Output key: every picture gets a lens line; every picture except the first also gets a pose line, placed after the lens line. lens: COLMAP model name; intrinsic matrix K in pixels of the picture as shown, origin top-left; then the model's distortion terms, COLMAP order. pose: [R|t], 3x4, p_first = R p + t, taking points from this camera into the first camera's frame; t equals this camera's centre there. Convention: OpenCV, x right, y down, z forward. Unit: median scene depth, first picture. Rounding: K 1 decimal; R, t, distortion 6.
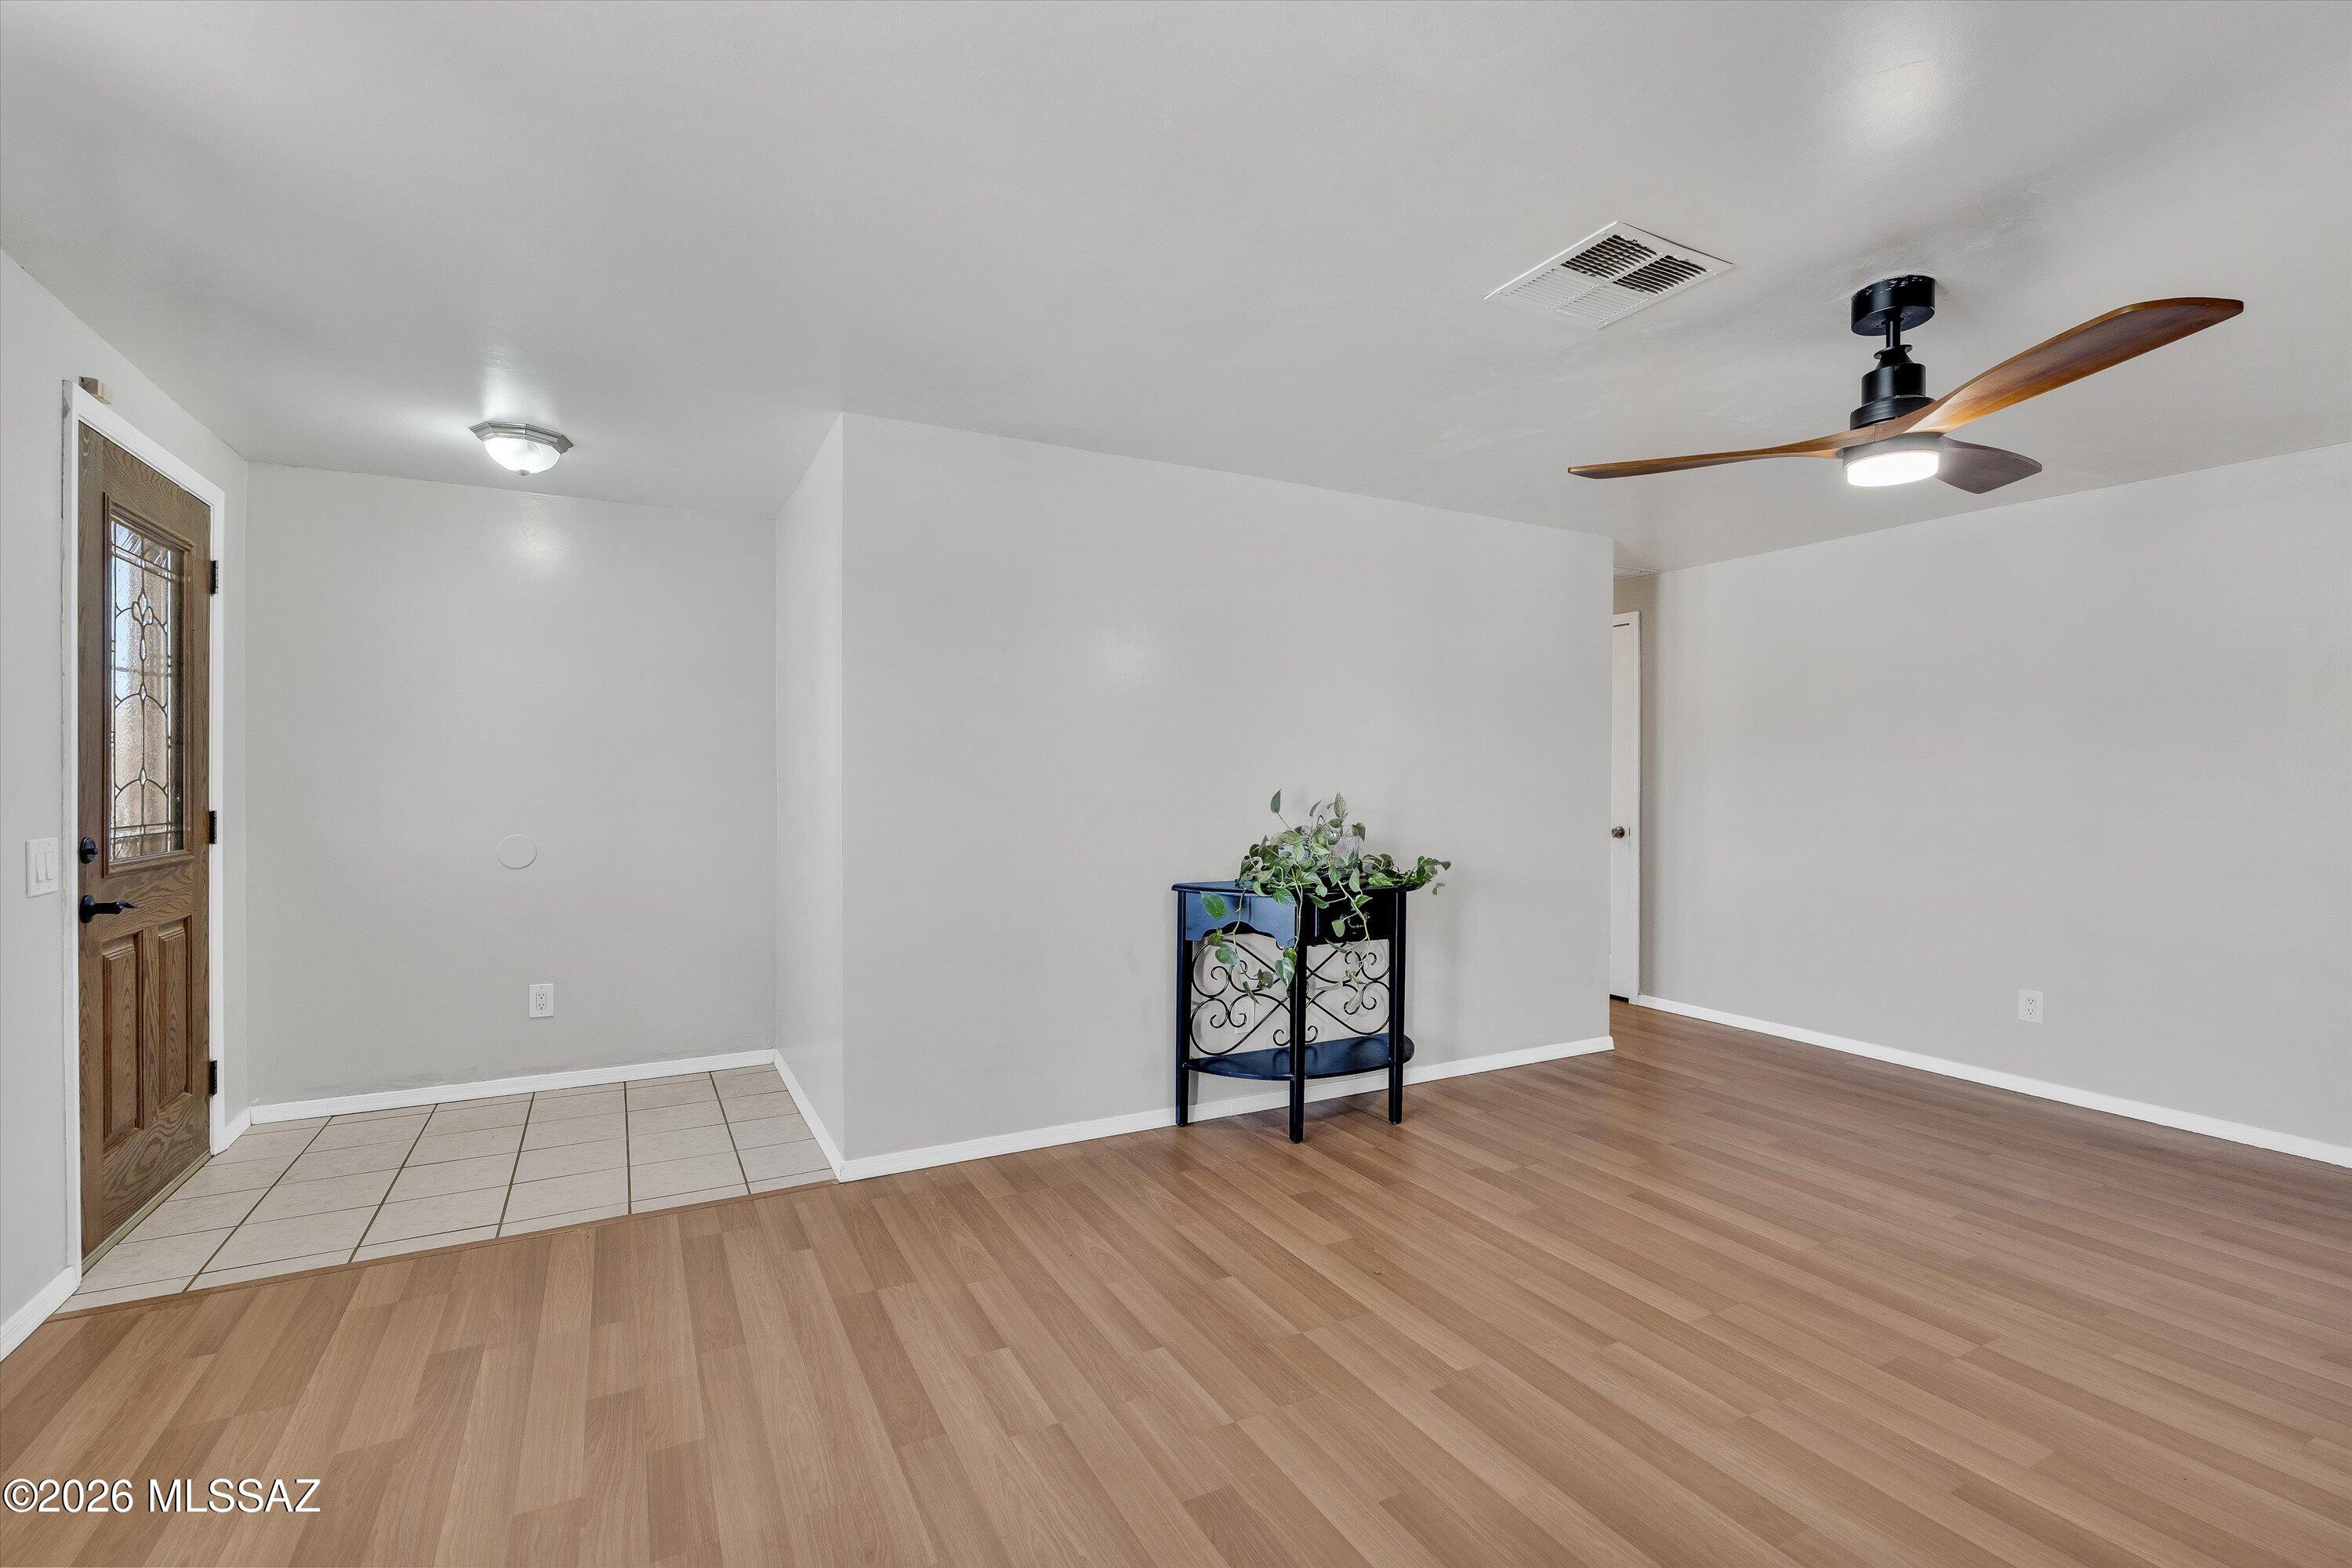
lens RADIAL K [[1056.5, 0, 1171.8], [0, 1056.5, 764.6], [0, 0, 1]] dist [-0.002222, -0.000318]
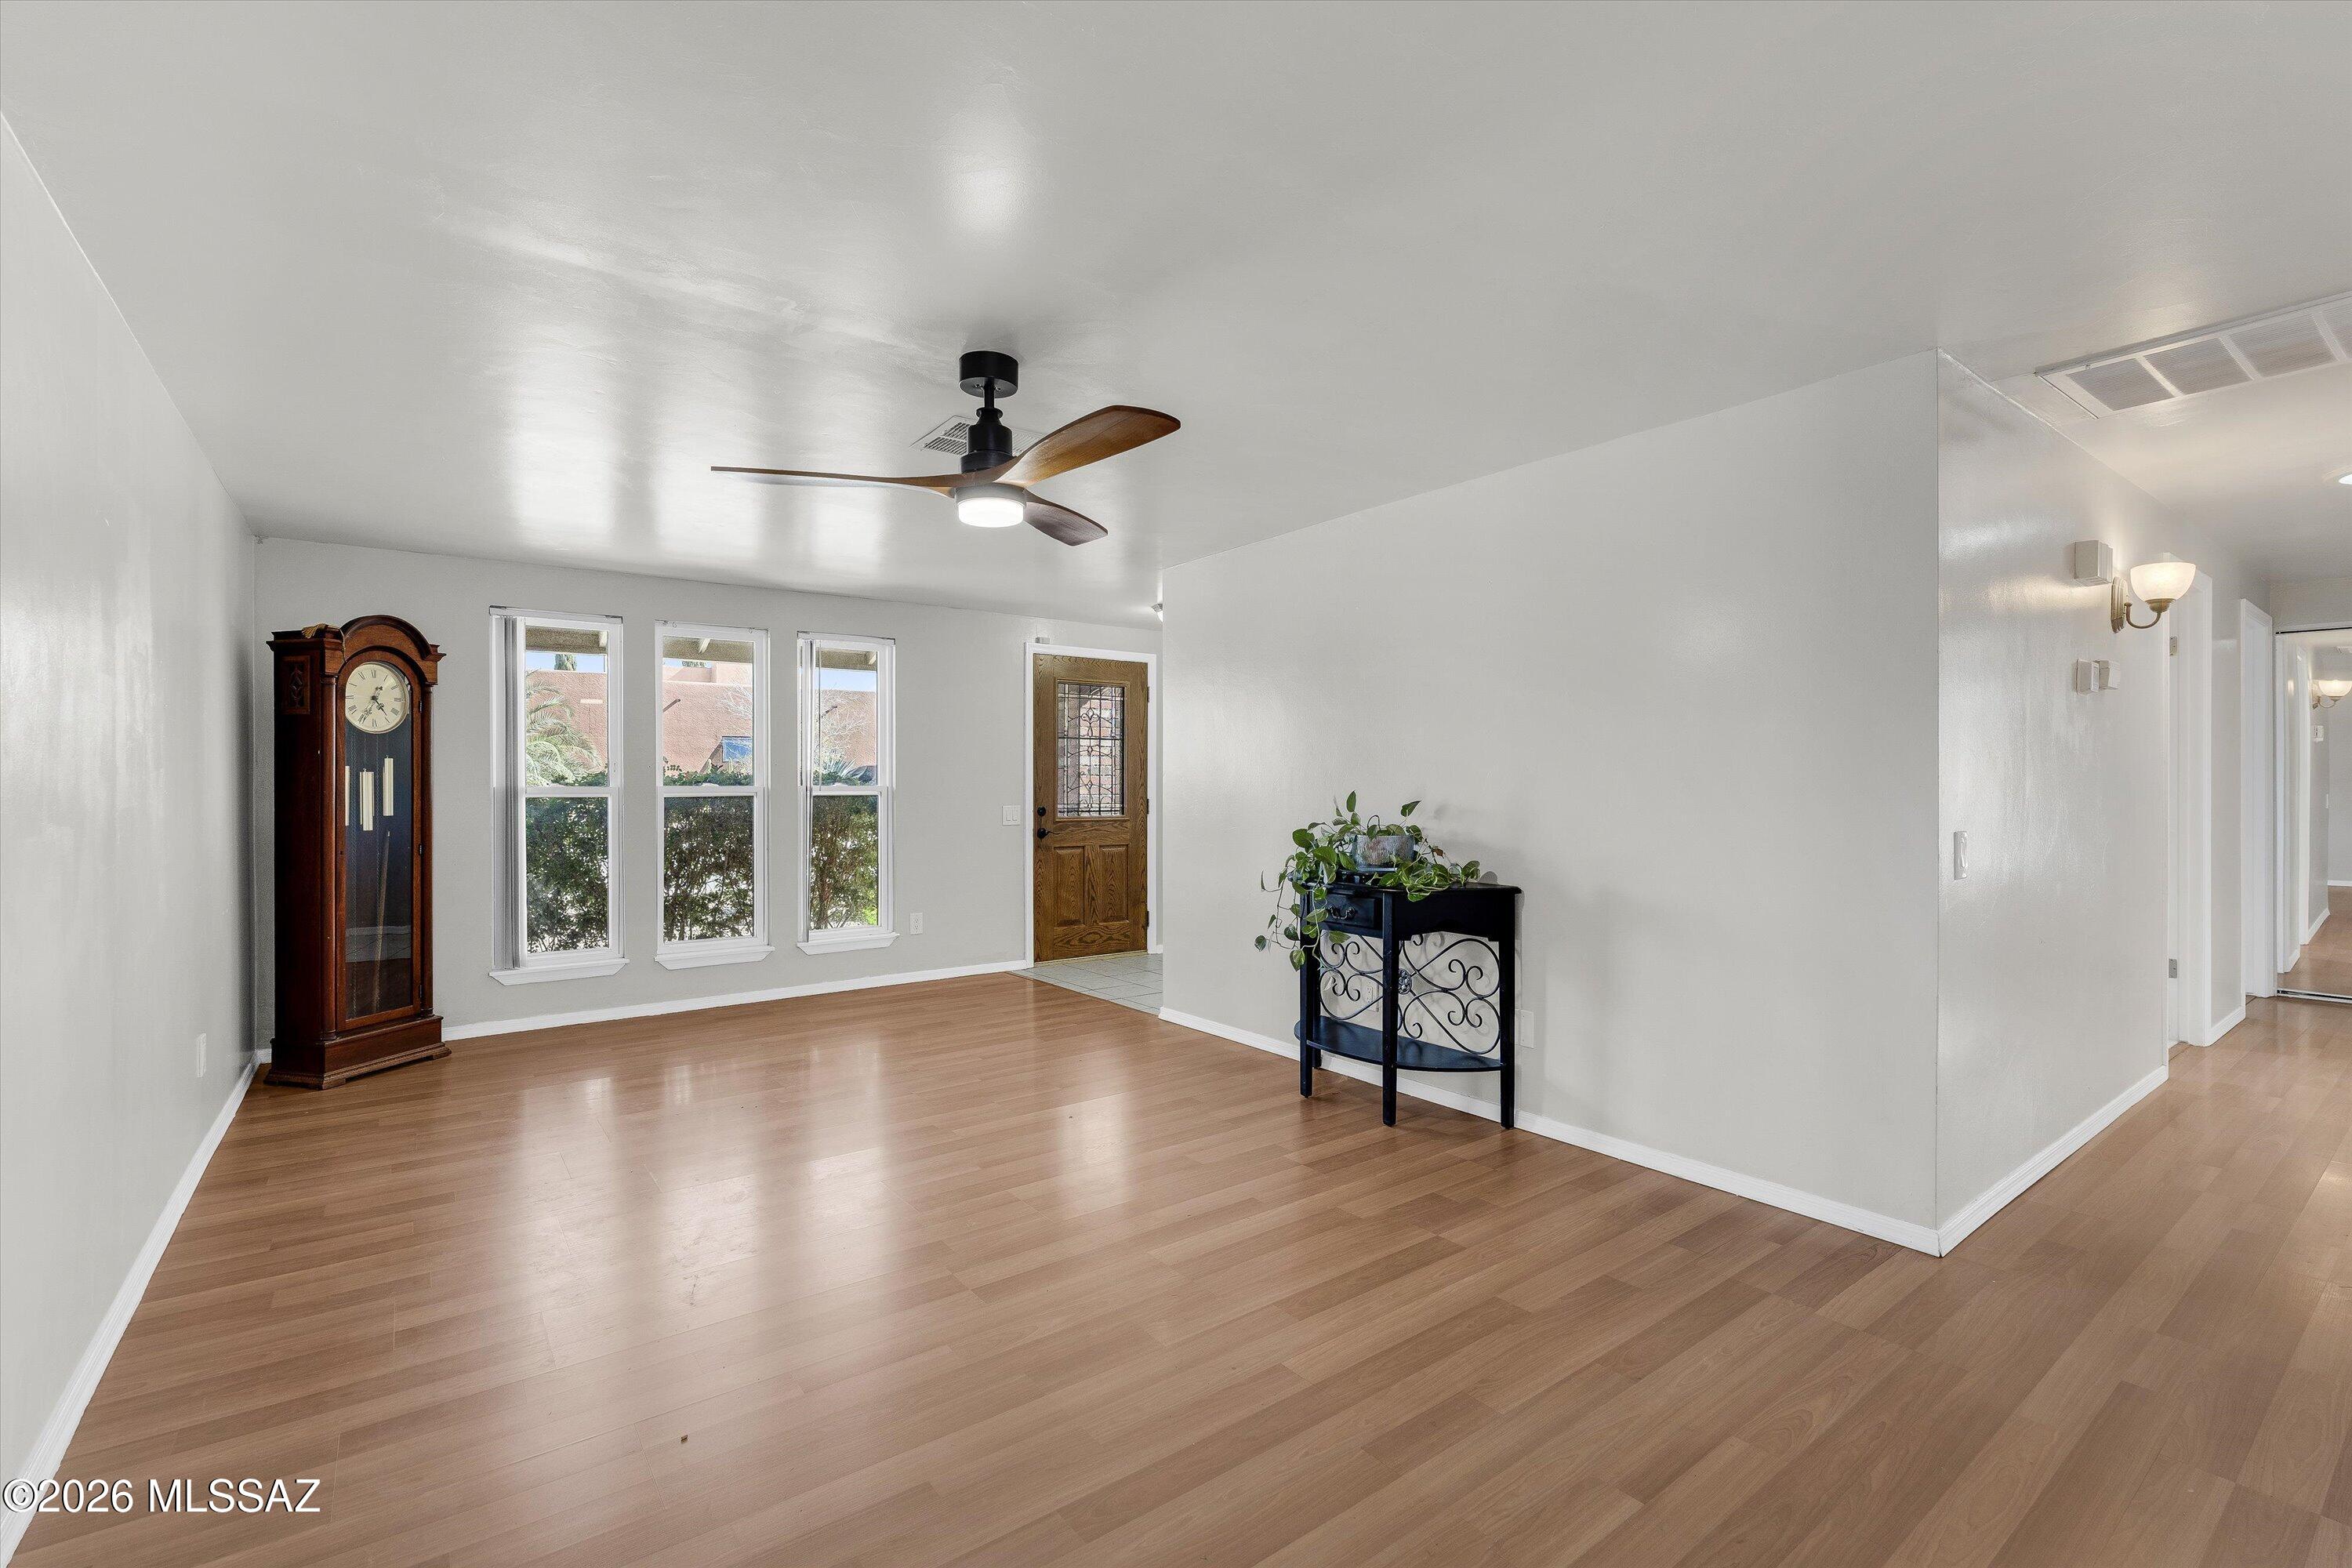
lens RADIAL K [[1025.4, 0, 1159.5], [0, 1025.4, 786.8], [0, 0, 1]] dist [-0.012796, -0.000026]
pose [[0.151957, 0.003319, -0.988382, 1.106352], [0.012899, 0.999903, 0.005340, 0.007479], [0.988303, -0.013561, 0.151899, 0.616756]]
